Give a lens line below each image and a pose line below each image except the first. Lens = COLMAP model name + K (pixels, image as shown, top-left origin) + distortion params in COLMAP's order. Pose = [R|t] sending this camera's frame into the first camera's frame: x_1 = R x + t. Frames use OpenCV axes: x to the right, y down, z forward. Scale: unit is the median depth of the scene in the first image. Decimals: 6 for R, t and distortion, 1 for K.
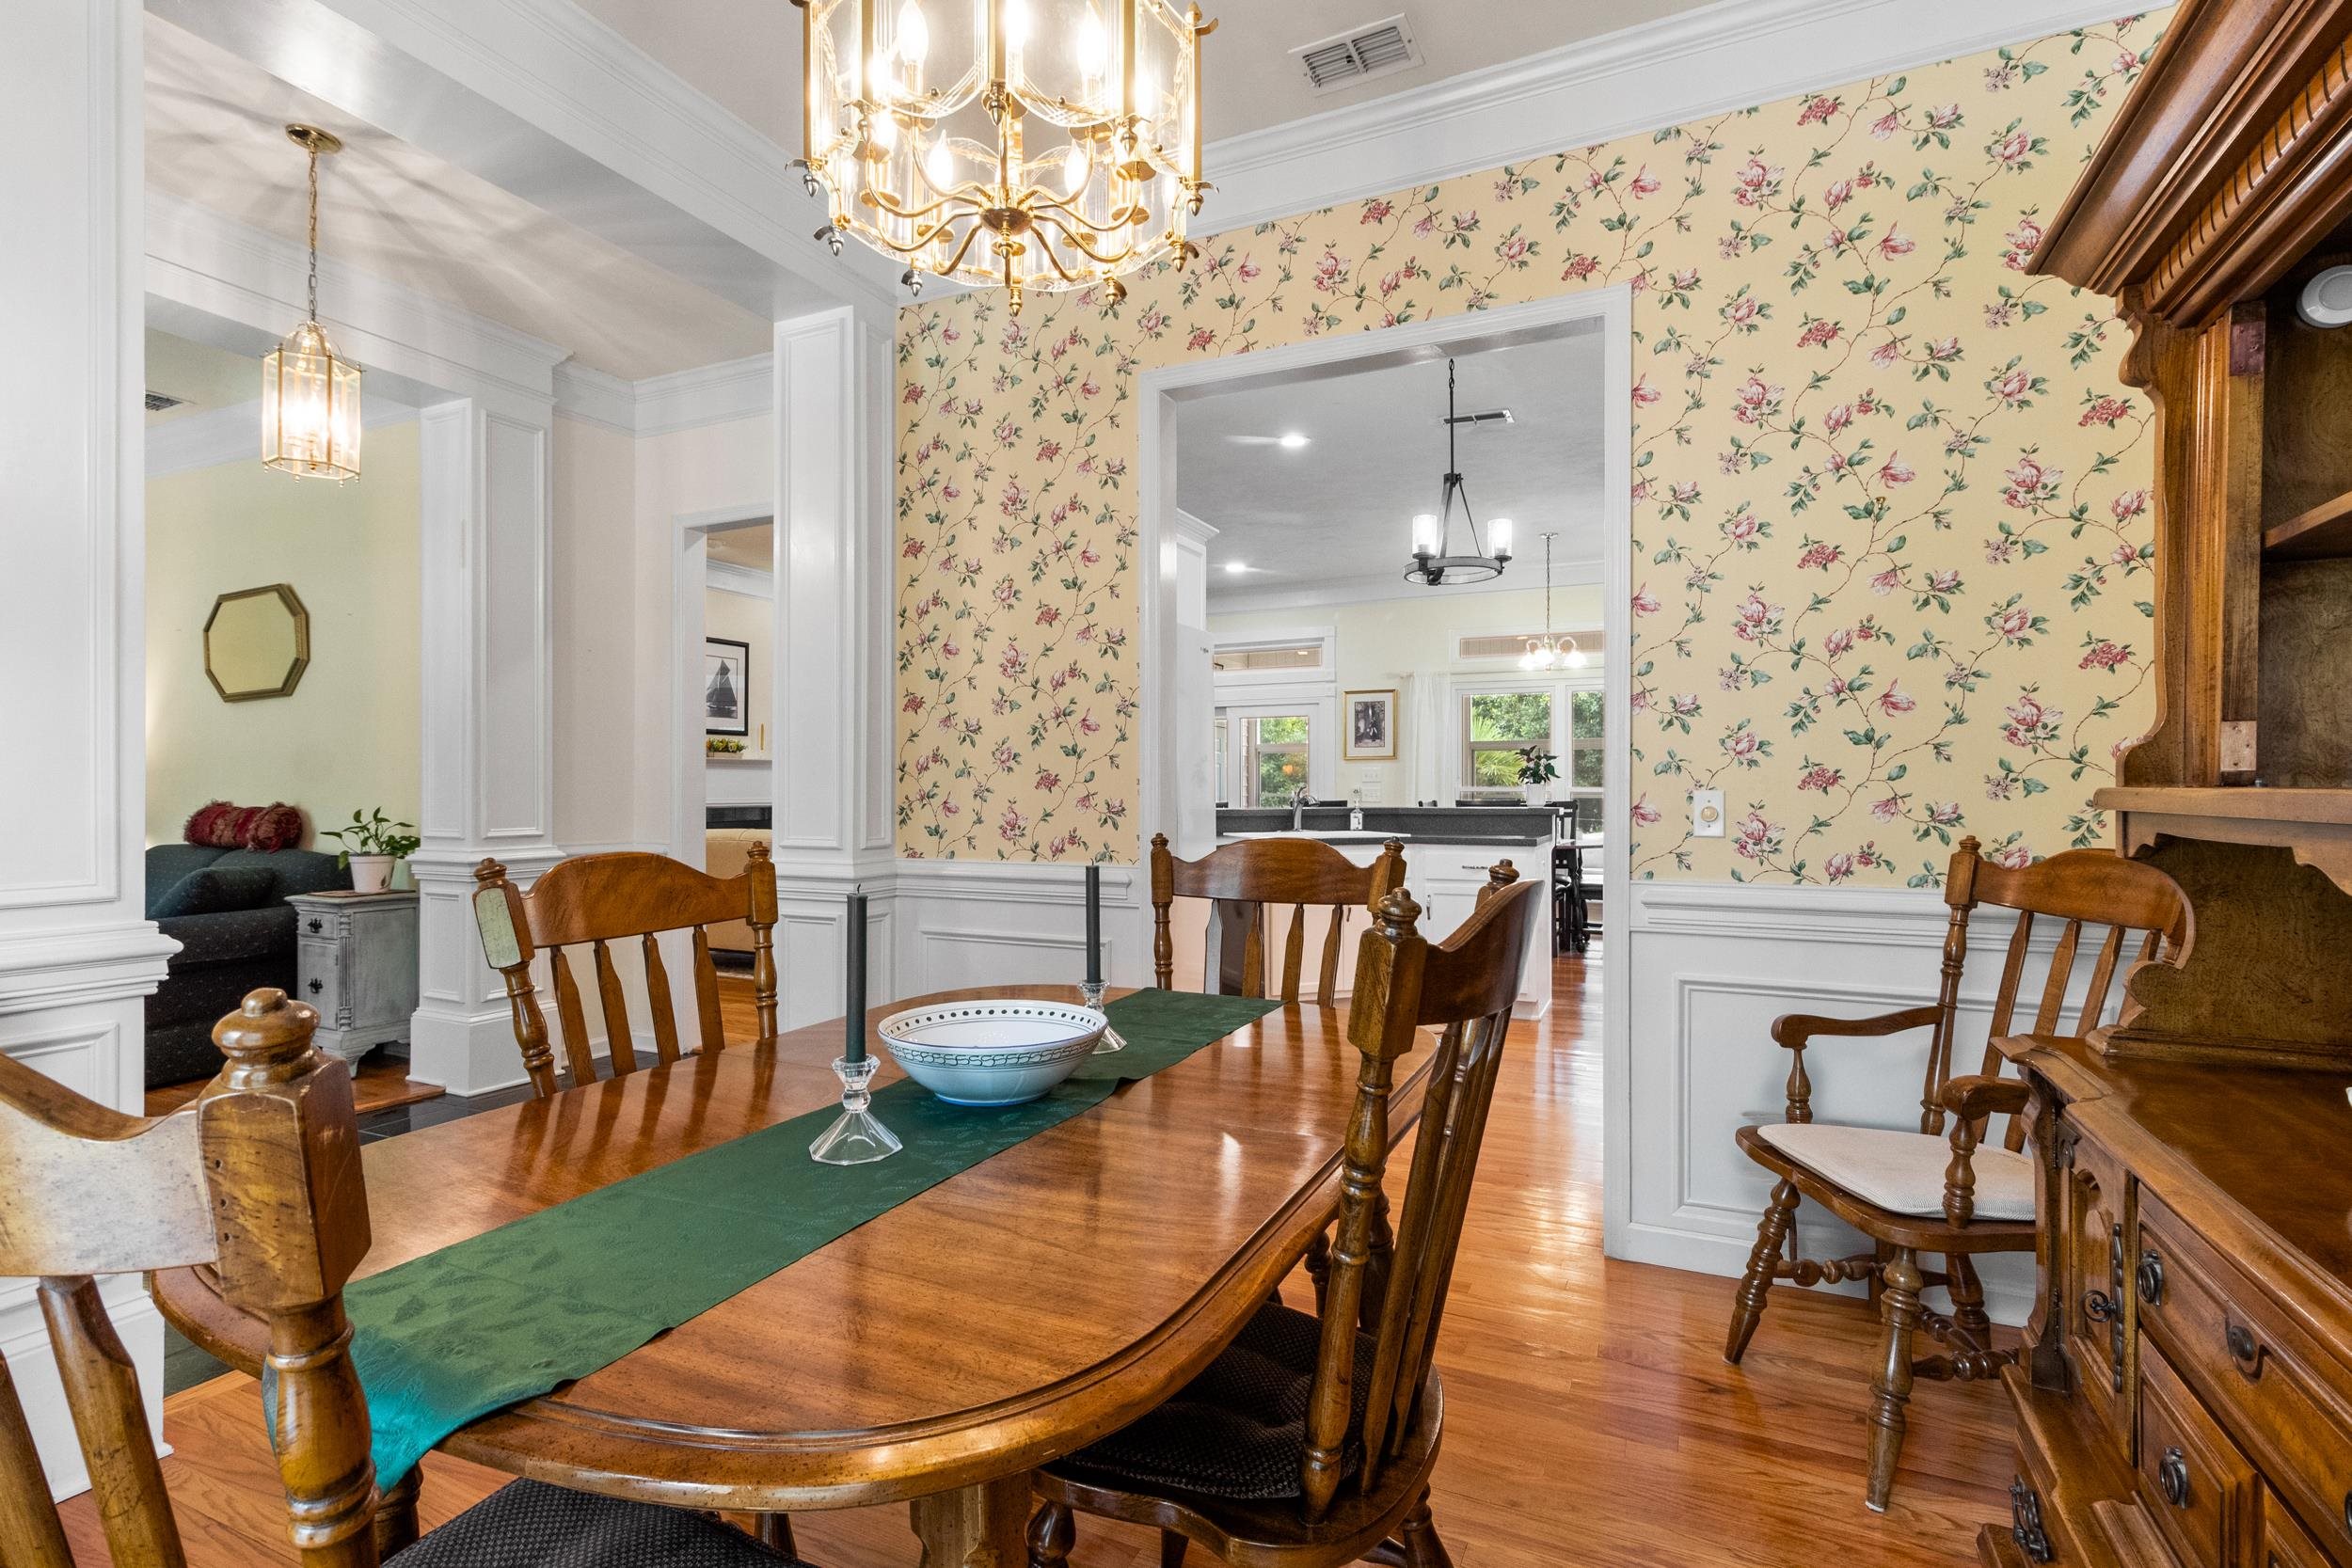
lens RADIAL K [[1103.5, 0, 1176.0], [0, 1103.5, 784.0], [0, 0, 1]] dist [0.000811, 0.000415]
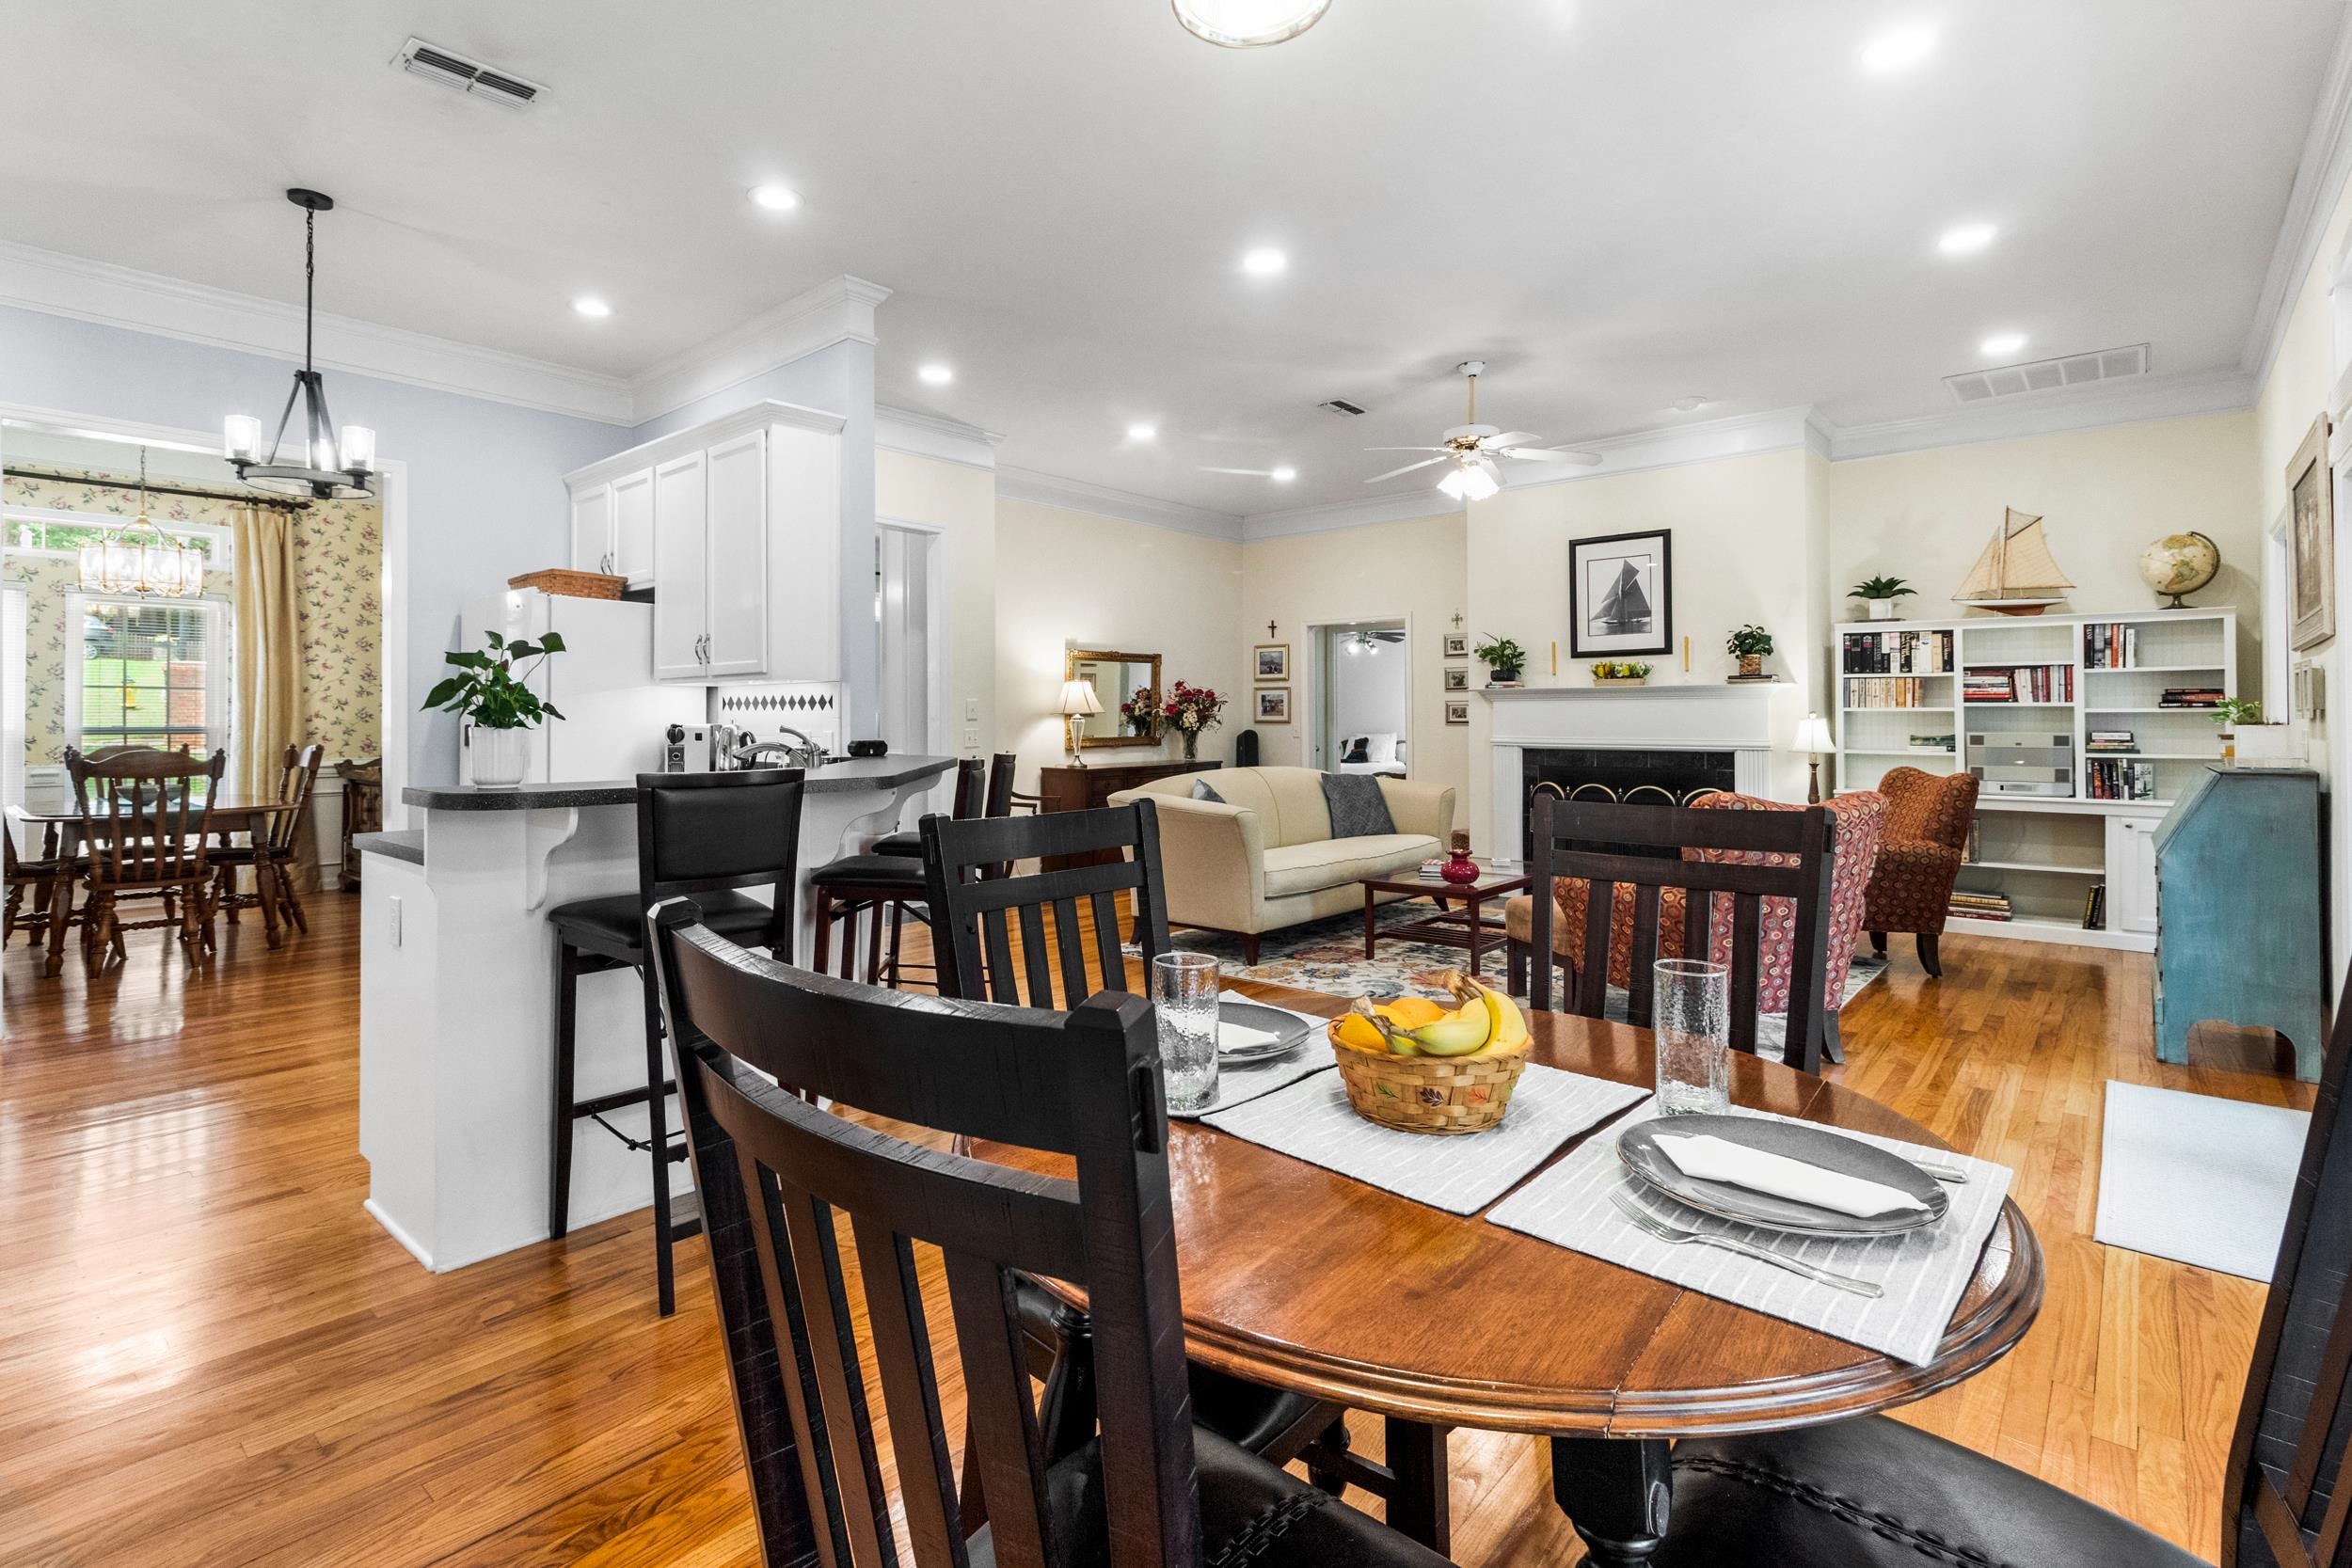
lens RADIAL K [[1108.9, 0, 1170.5], [0, 1108.9, 692.4], [0, 0, 1]] dist [0.001073, 0.000097]
pose [[-0.264853, -0.022612, -0.964024, 0.420608], [0.003423, 0.999697, -0.024389, -0.000990], [0.964283, -0.009759, -0.264695, 0.883045]]
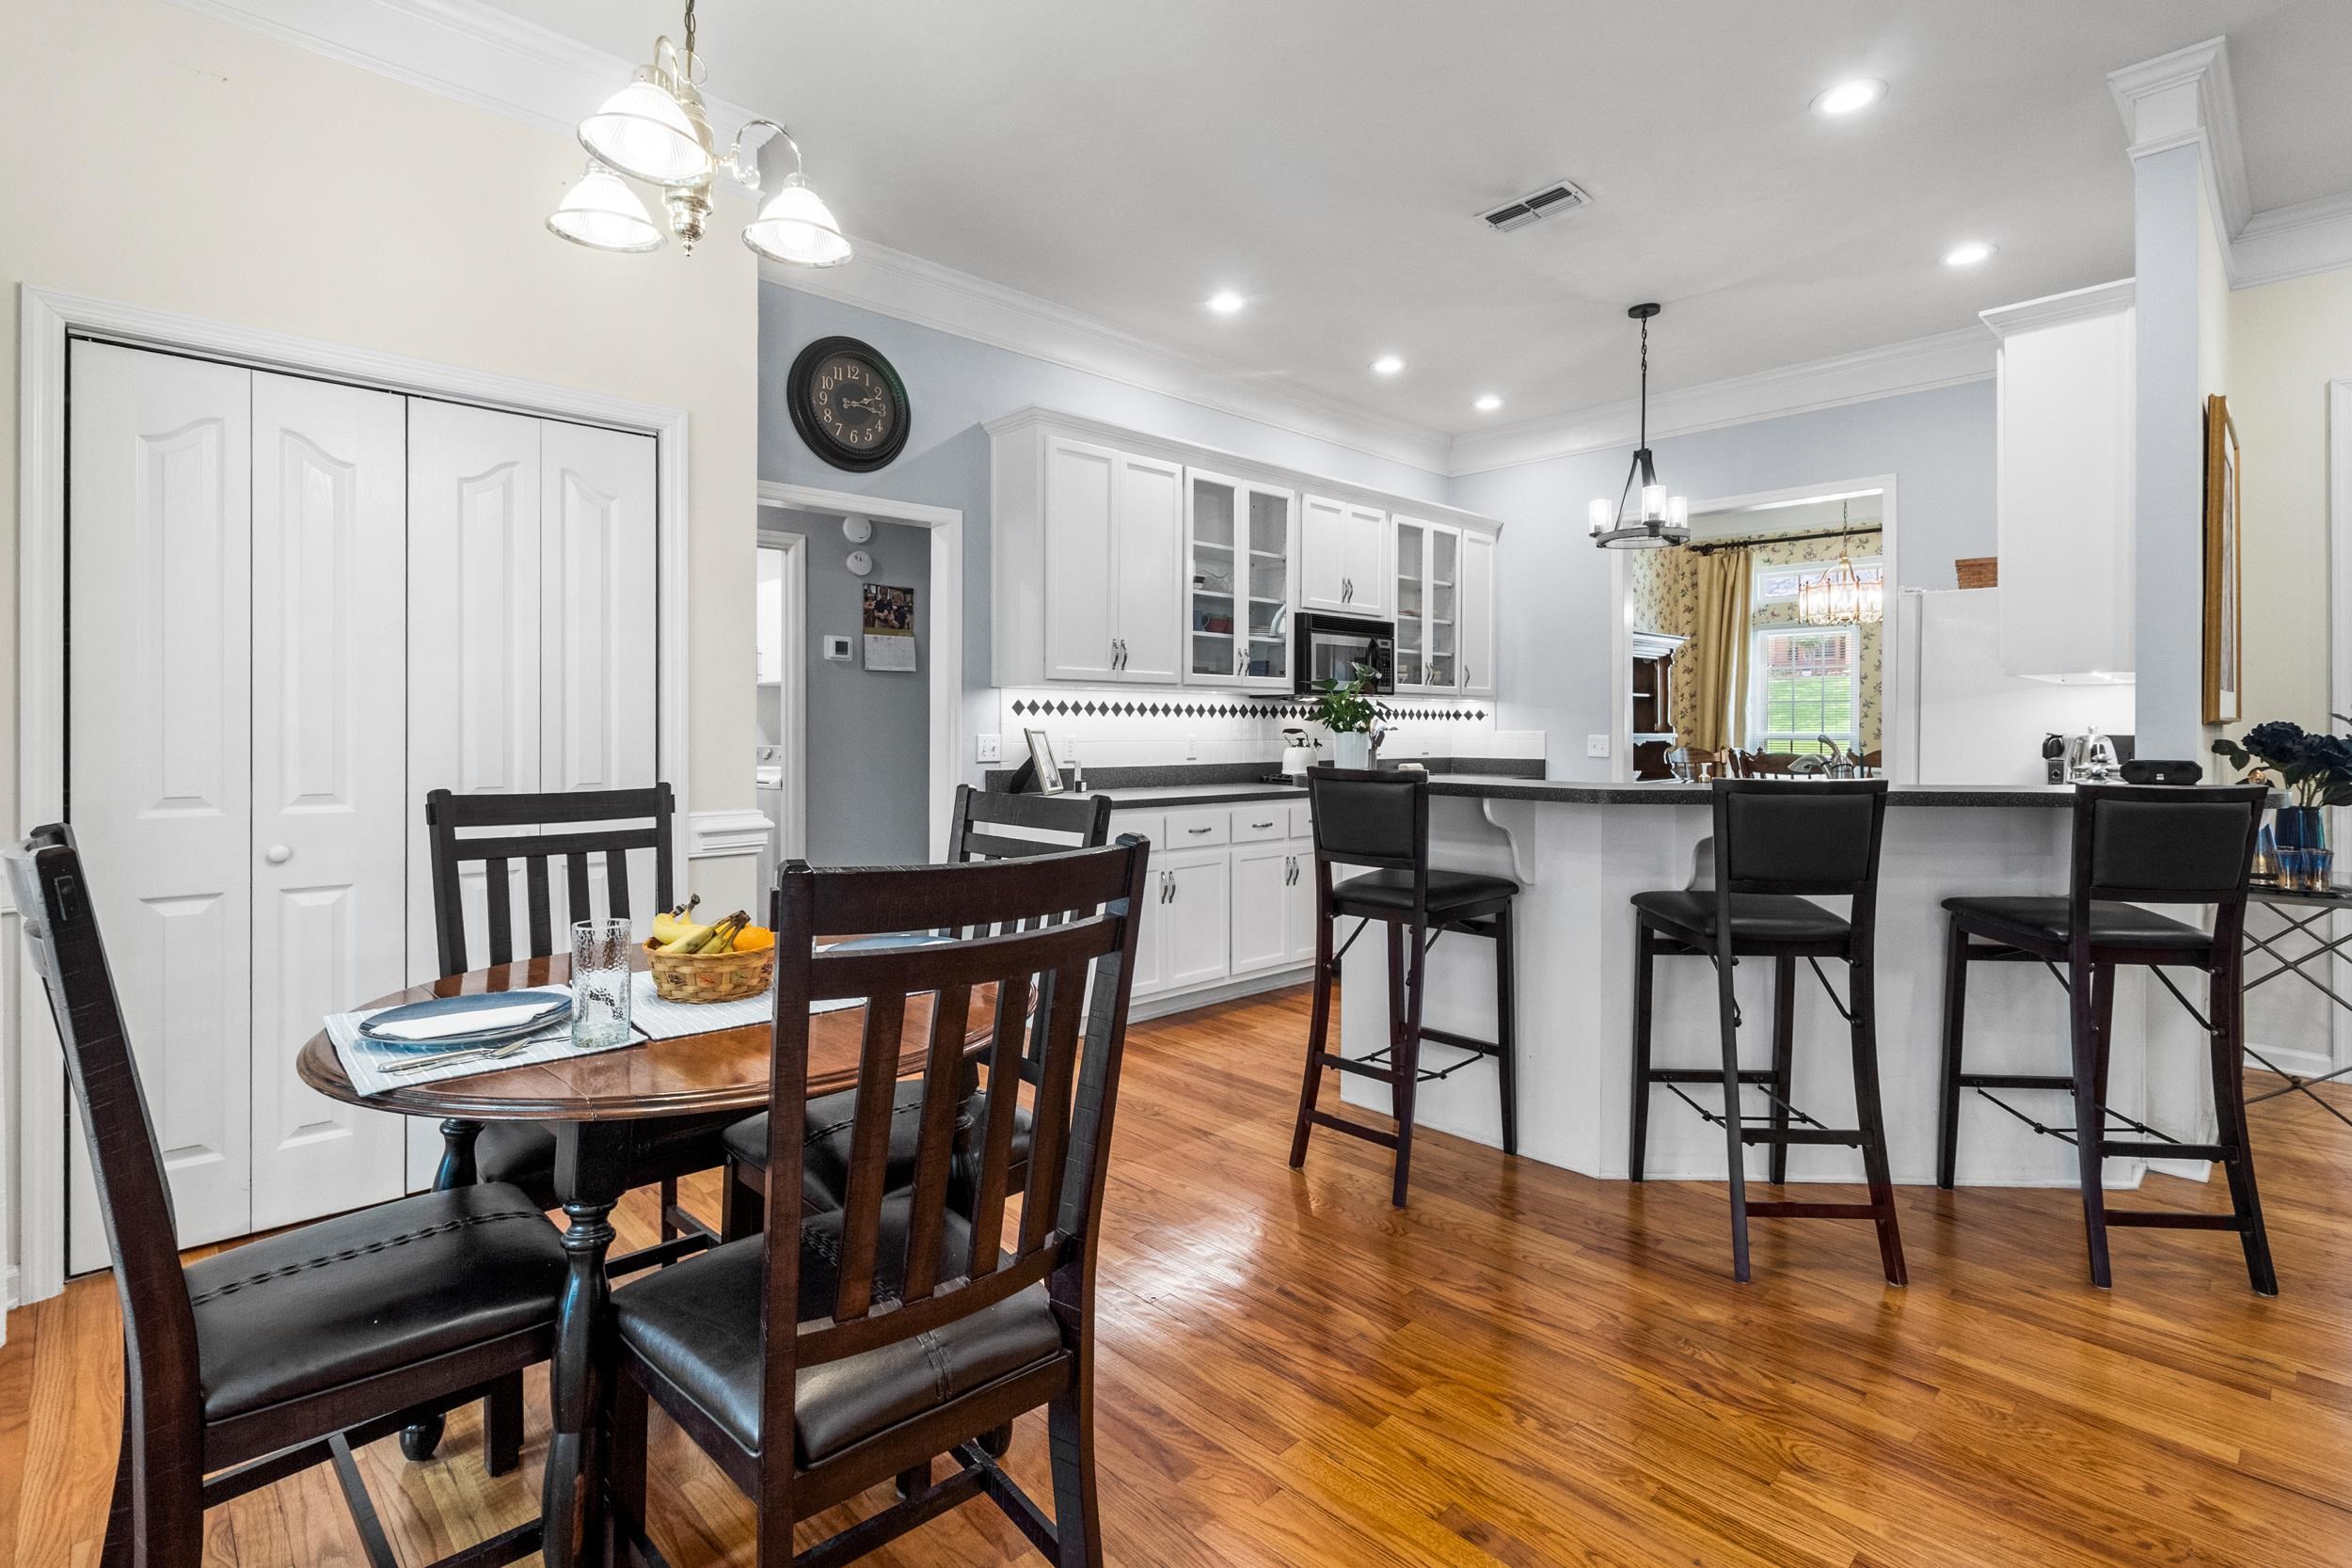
lens RADIAL K [[1125.4, 0, 1178.0], [0, 1125.4, 723.7], [0, 0, 1]] dist [-0.001881, 0.000014]
pose [[-0.936854, -0.002182, 0.349714, 0.134050], [-0.003700, 0.999986, -0.003674, -0.000761], [-0.349701, -0.004737, -0.936849, 1.032360]]
